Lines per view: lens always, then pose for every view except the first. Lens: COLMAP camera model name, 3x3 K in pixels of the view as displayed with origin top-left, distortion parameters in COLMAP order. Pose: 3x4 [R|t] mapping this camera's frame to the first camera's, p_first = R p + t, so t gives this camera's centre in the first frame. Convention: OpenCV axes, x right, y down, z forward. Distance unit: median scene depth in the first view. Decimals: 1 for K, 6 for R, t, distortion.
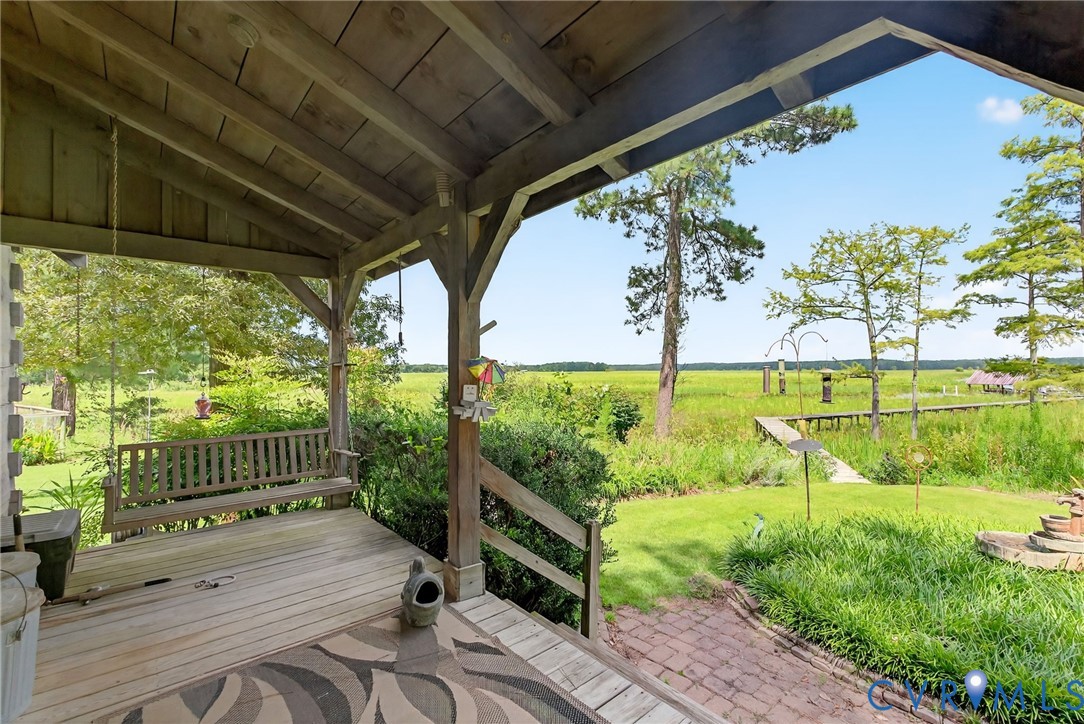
lens RADIAL K [[472.8, 0, 542.0], [0, 472.8, 362.0], [0, 0, 1]] dist [0.001436, -0.000574]
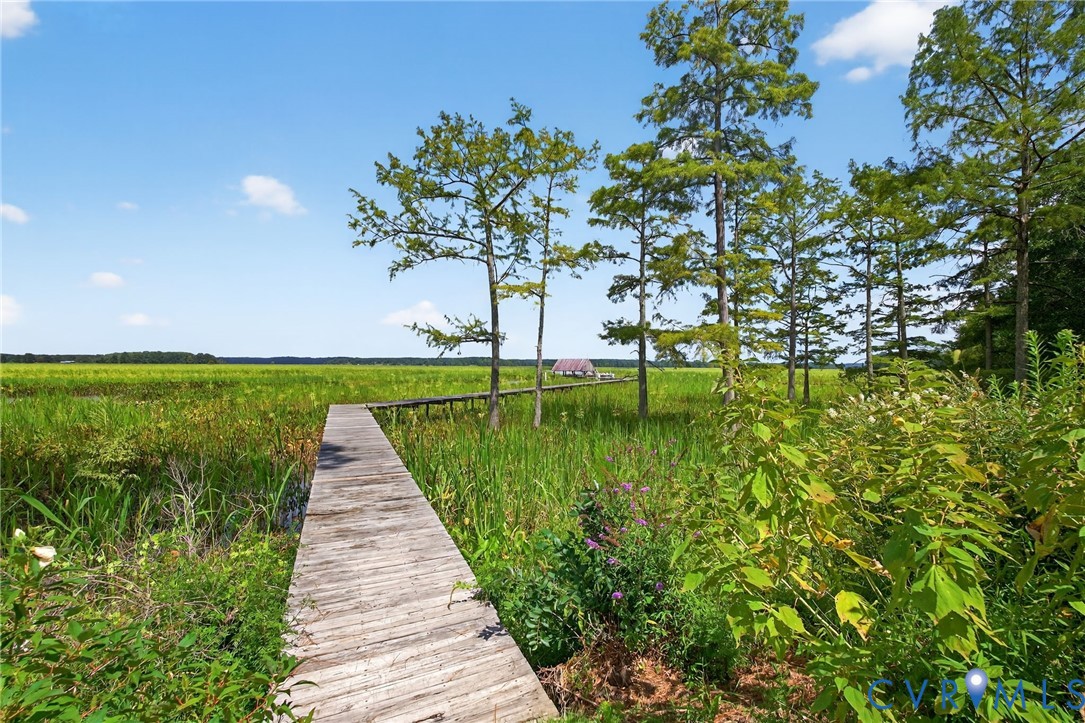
lens RADIAL K [[438.2, 0, 541.2], [0, 438.2, 369.7], [0, 0, 1]] dist [0.001045, -0.000038]
pose [[0.734061, 0.011338, 0.678988, 0.374709], [-0.024524, 0.999651, 0.009821, 0.082962], [-0.678640, -0.023861, 0.734083, 0.569410]]
